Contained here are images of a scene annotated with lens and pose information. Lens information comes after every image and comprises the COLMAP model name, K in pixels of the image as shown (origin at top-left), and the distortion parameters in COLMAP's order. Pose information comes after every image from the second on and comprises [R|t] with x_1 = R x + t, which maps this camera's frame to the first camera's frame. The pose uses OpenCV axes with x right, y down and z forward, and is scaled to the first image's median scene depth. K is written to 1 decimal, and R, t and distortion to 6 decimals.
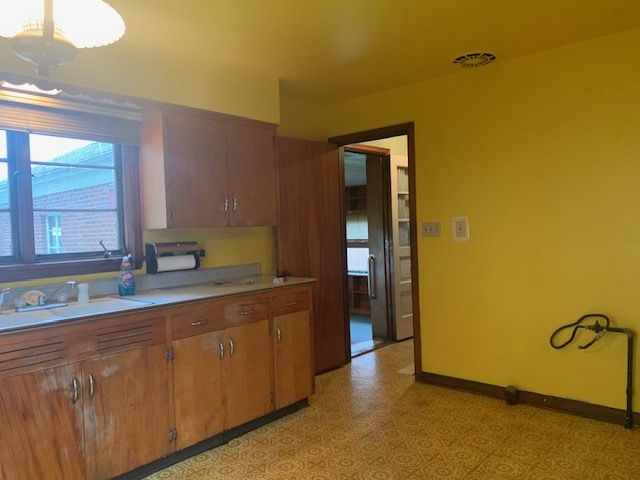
lens RADIAL K [[493.5, 0, 320.0], [0, 493.5, 240.0], [0, 0, 1]] dist [0.240732, -0.369224]
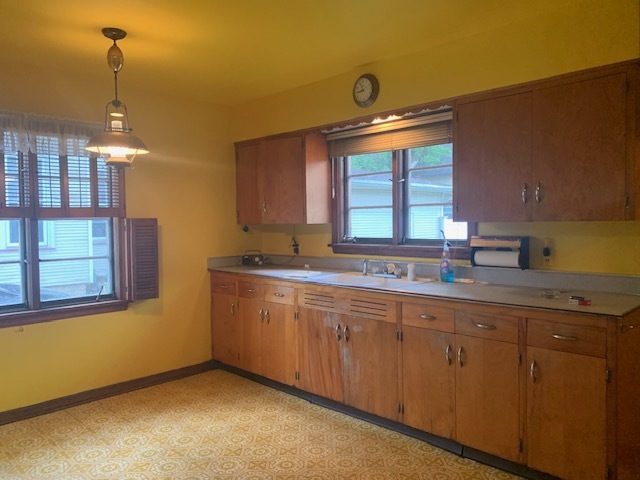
lens RADIAL K [[493.5, 0, 320.0], [0, 493.5, 240.0], [0, 0, 1]] dist [0.240732, -0.369224]
pose [[-0.033259, 0.073220, -0.996761, 0.791759], [-0.012643, 0.997202, 0.073675, -0.064059], [0.999367, 0.015052, -0.032240, 0.843607]]
